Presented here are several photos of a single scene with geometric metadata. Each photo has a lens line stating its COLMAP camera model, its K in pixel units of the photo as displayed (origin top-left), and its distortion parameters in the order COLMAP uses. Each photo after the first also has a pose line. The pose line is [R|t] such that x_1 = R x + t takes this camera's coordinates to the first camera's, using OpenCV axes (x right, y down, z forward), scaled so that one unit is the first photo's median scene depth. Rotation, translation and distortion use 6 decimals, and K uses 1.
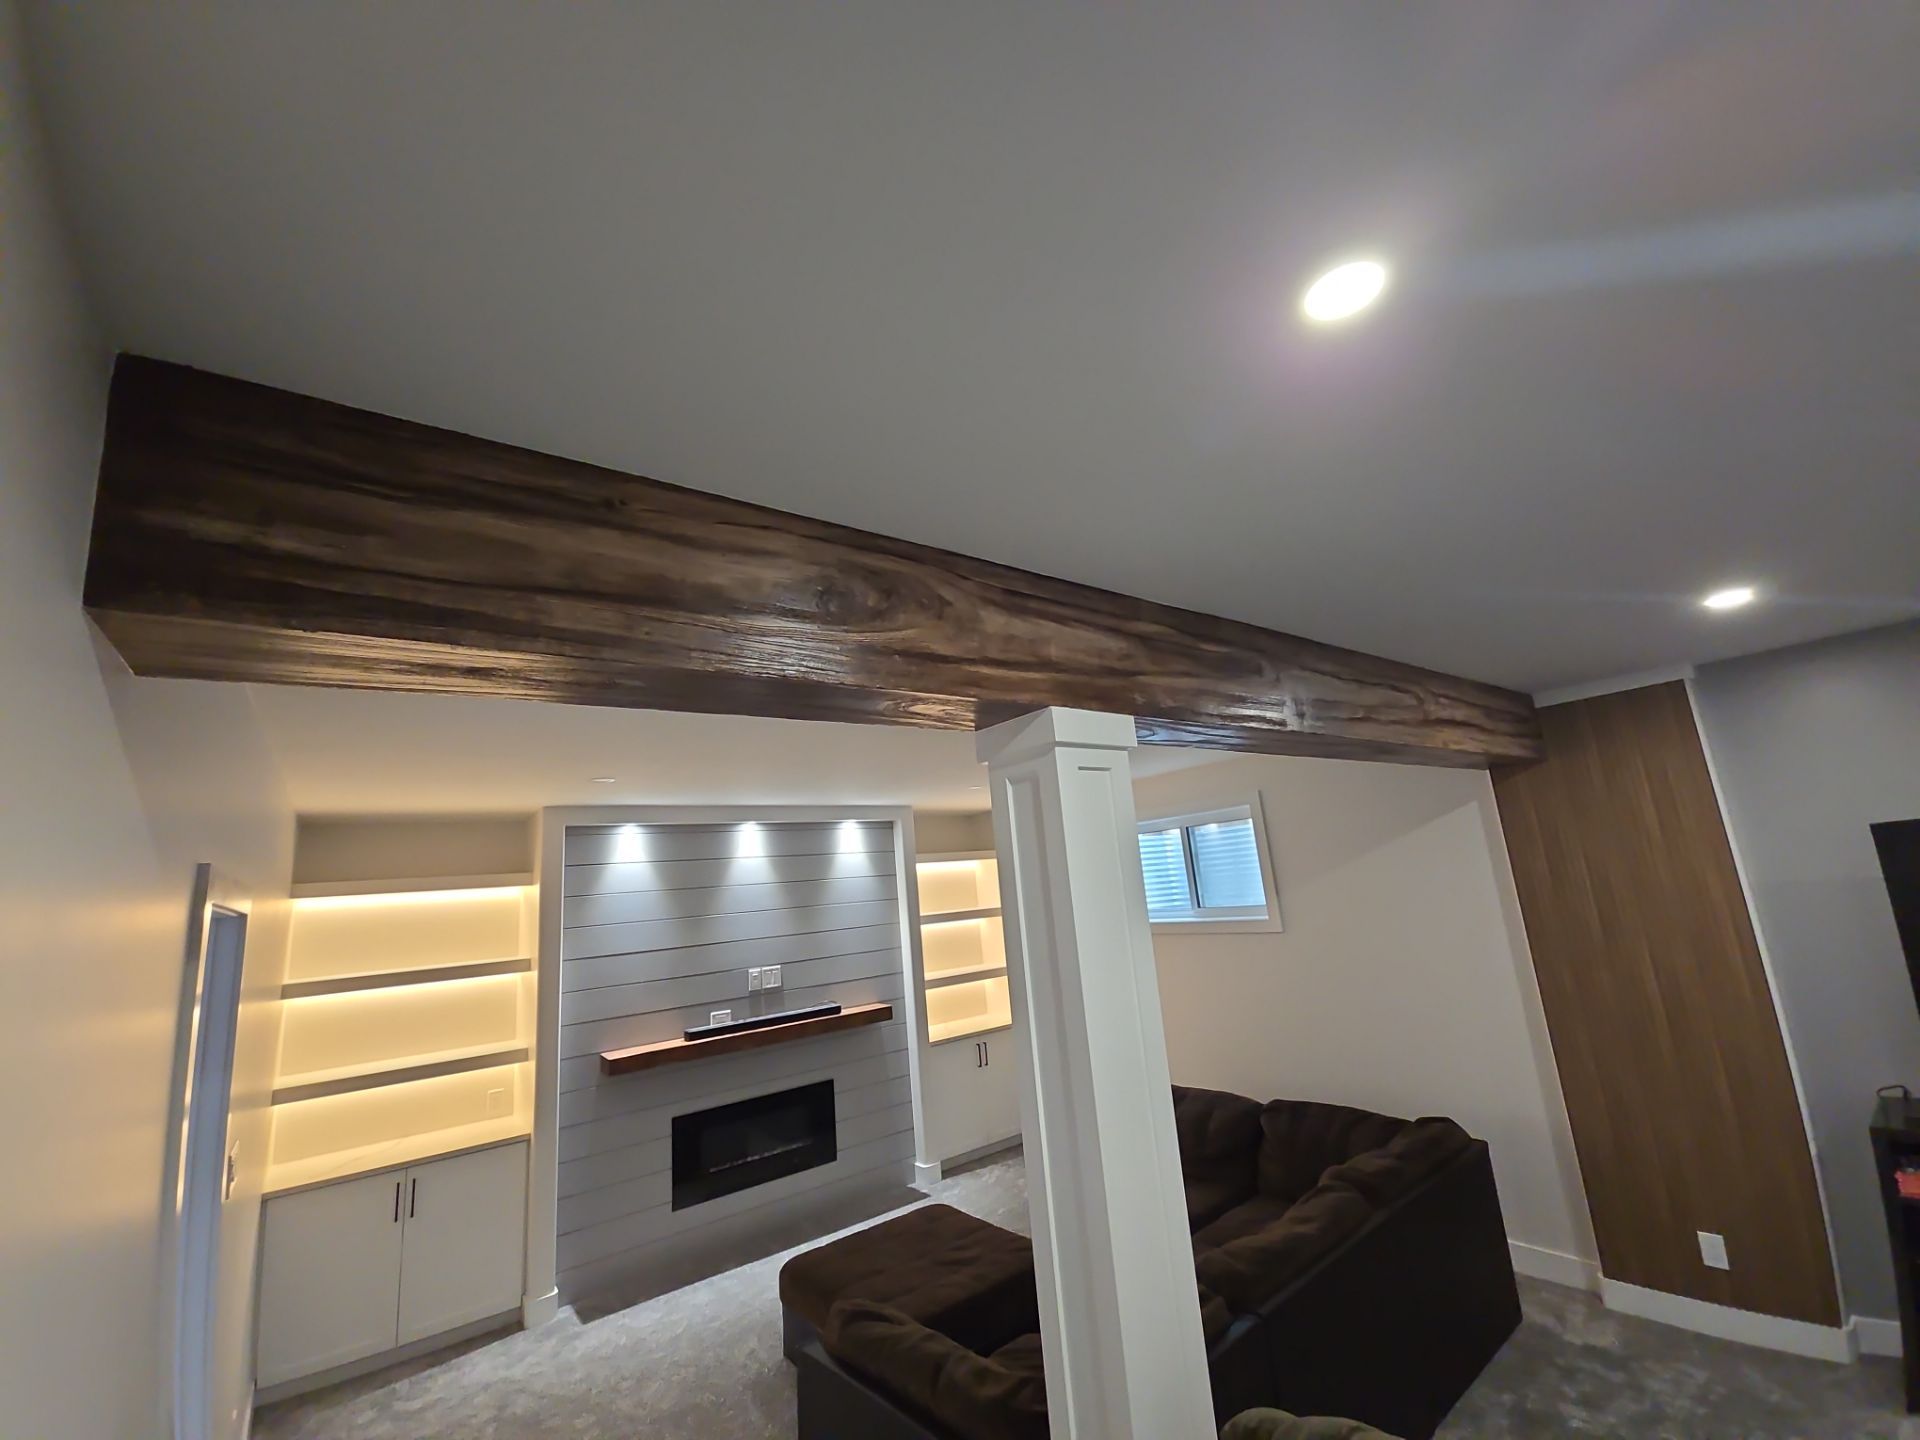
lens RADIAL K [[776.0, 0, 963.7], [0, 776.0, 722.3], [0, 0, 1]] dist [0.001014, -0.006274]
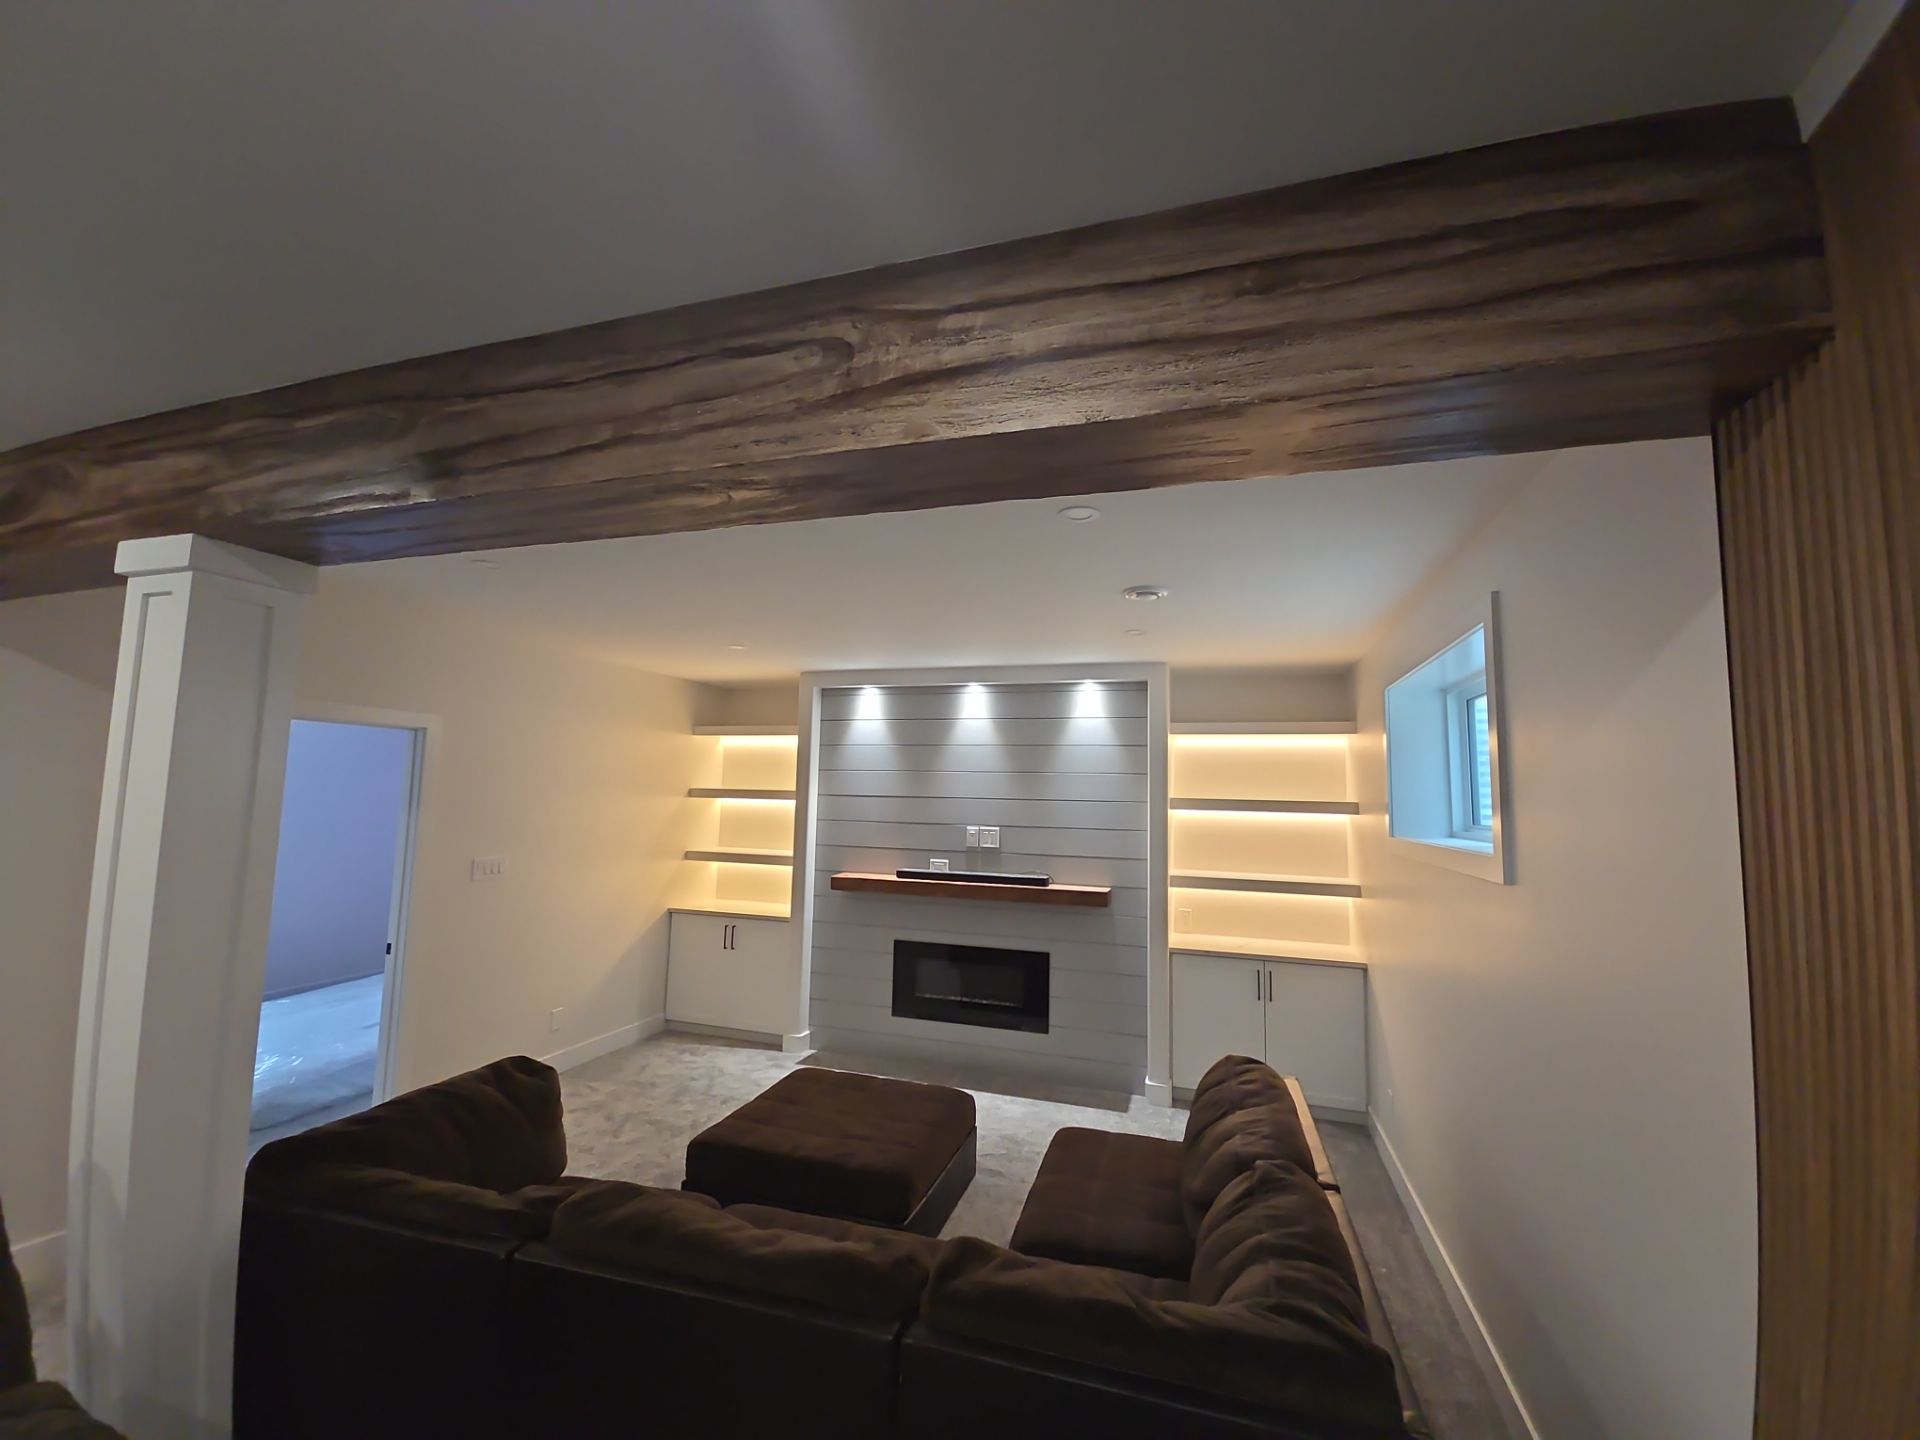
lens RADIAL K [[776.0, 0, 956.4], [0, 776.0, 721.6], [0, 0, 1]] dist [0.001014, -0.006274]
pose [[0.559827, 0.019640, -0.828376, 0.654919], [0.107090, 0.989620, 0.095835, 0.094990], [0.821660, -0.142362, 0.551913, 0.512476]]
